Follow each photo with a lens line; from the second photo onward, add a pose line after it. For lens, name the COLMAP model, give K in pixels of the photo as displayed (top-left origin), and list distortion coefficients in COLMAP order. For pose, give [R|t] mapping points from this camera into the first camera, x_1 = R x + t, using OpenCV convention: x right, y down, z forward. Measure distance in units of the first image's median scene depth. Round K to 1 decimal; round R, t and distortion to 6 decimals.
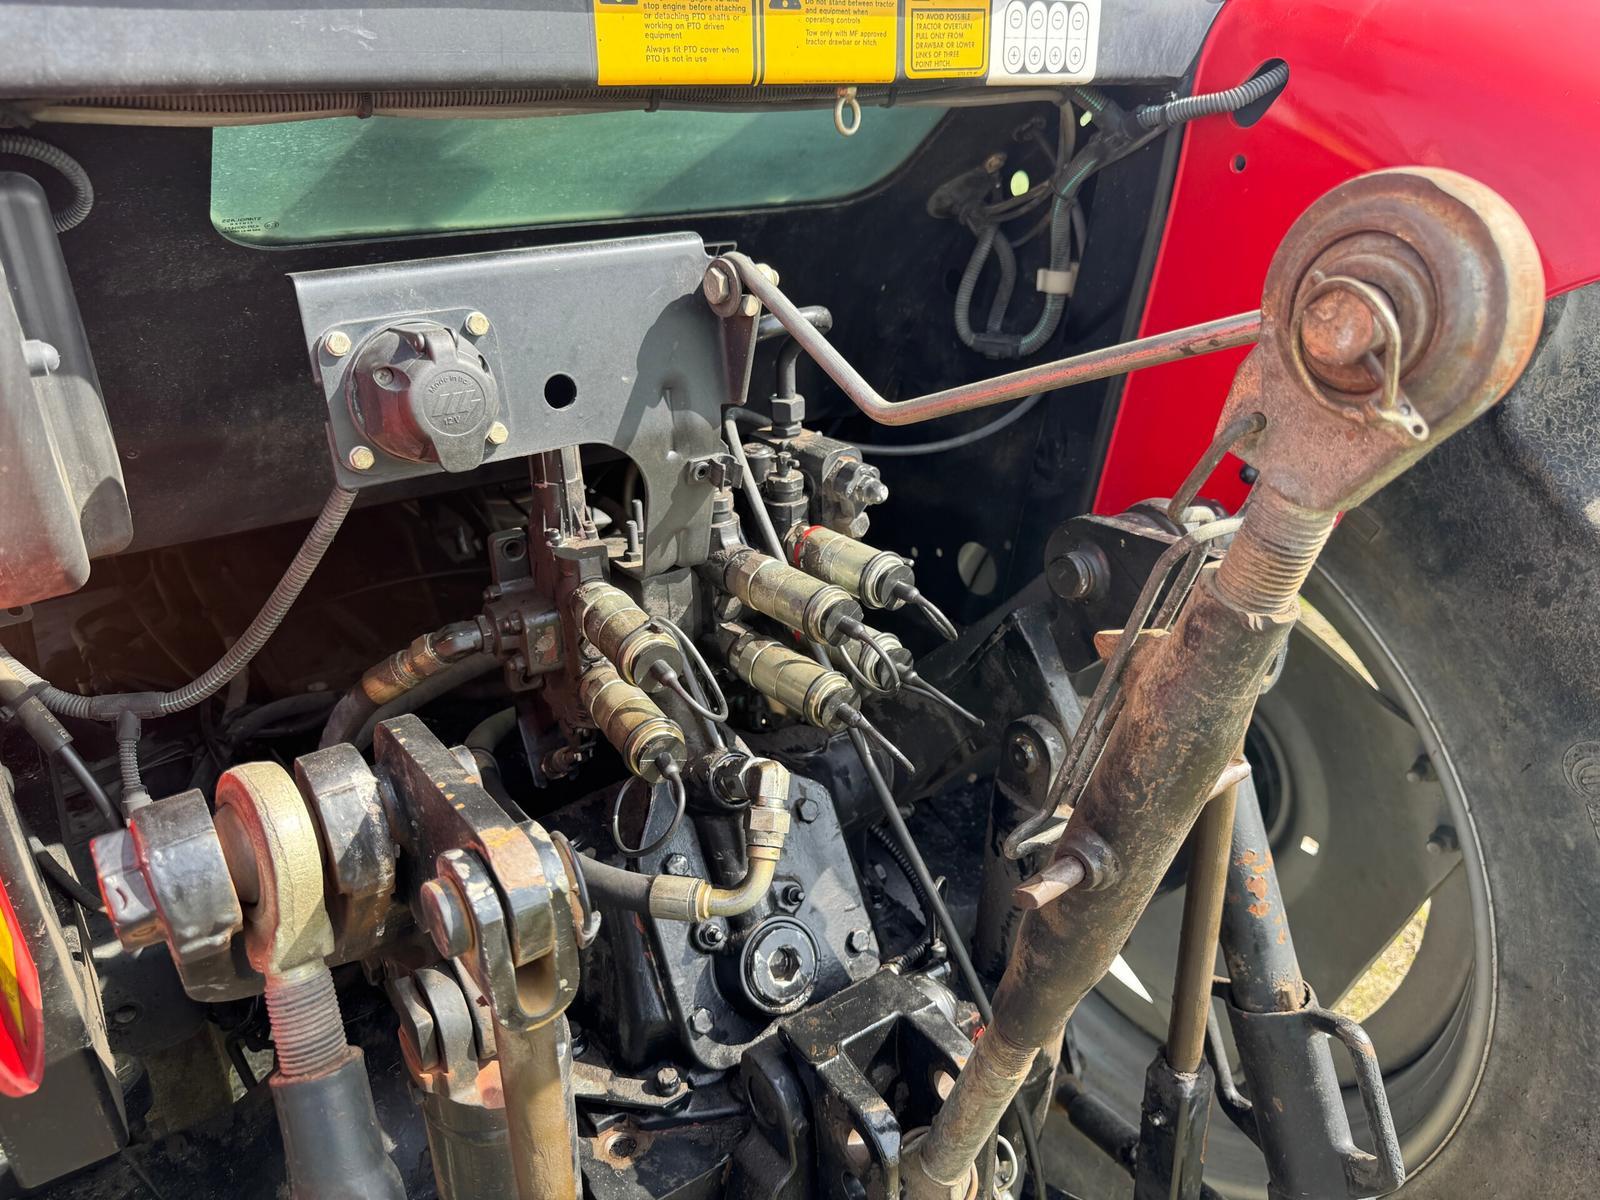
lens RADIAL K [[1127.0, 0, 800.0], [0, 1127.0, 600.0], [0, 0, 1]] dist [0.175224, -0.329659]
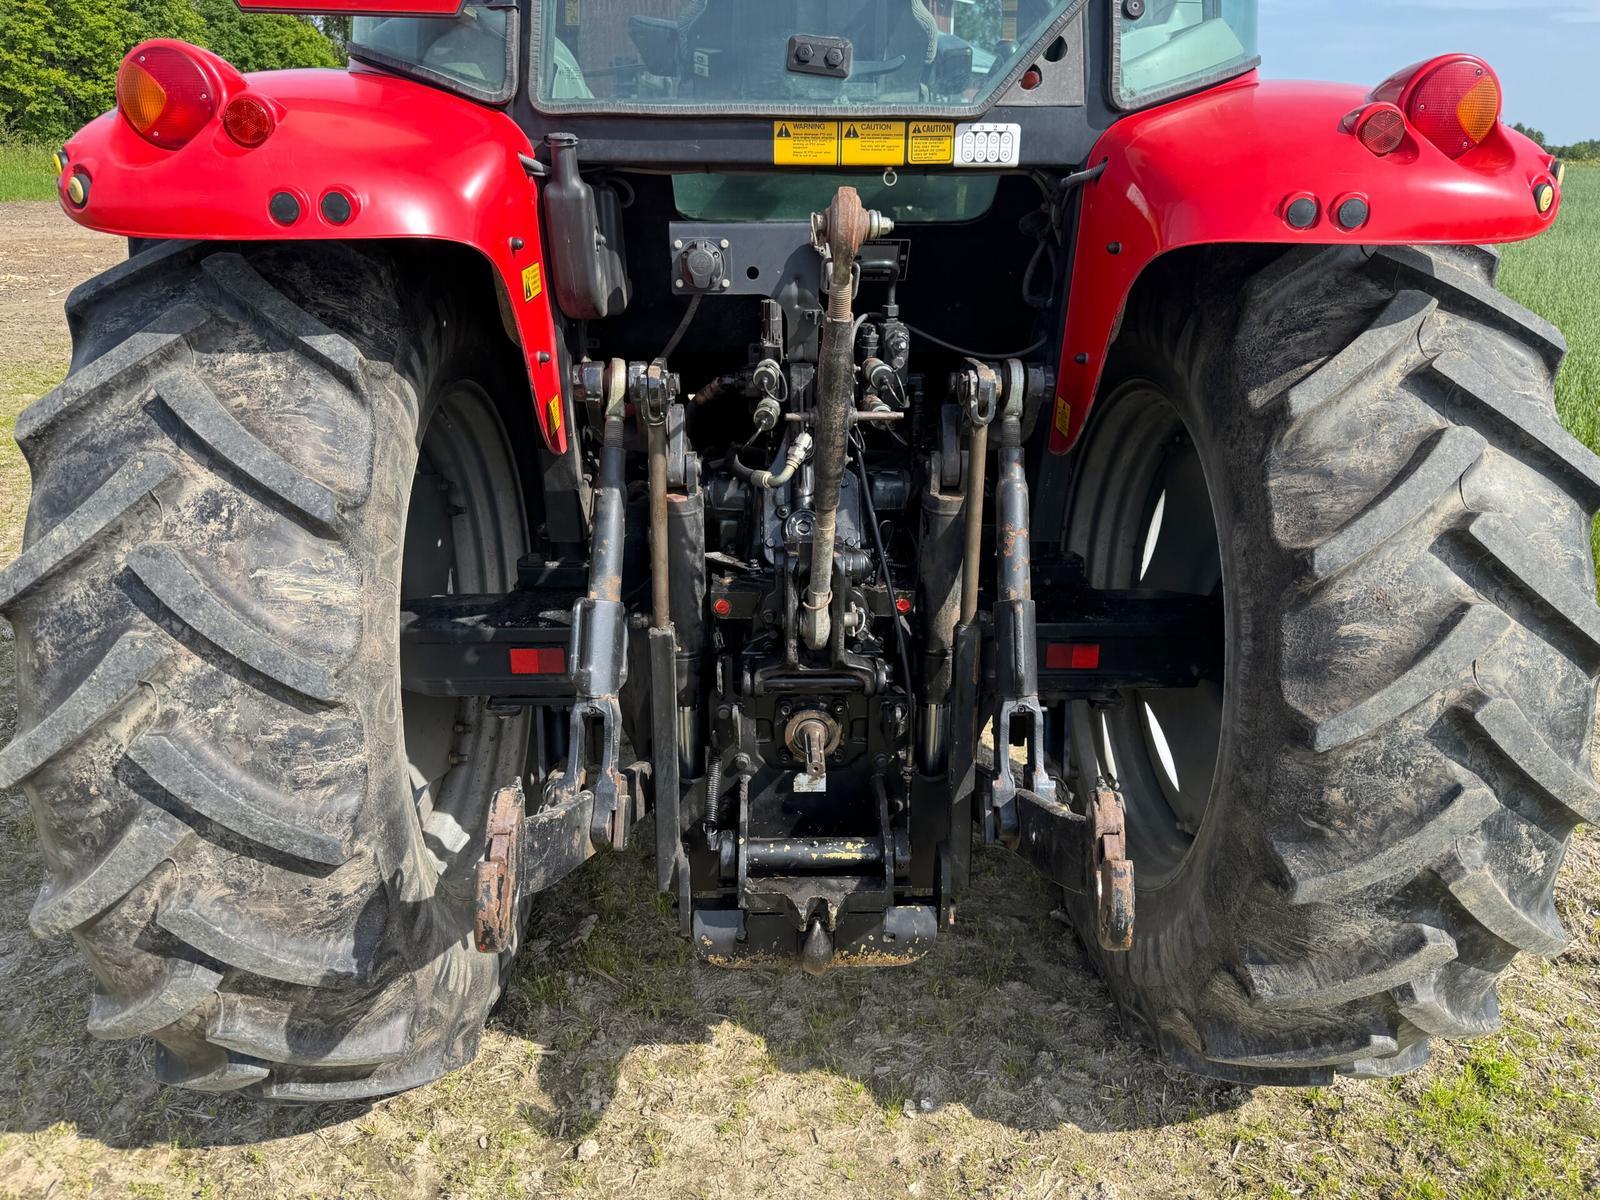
lens RADIAL K [[1127.0, 0, 800.0], [0, 1127.0, 600.0], [0, 0, 1]] dist [0.175224, -0.329659]
pose [[0.842936, 0.204672, -0.497562, 1.368355], [-0.234023, 0.972225, 0.003458, 0.530260], [0.484450, 0.113526, 0.867422, -1.204221]]
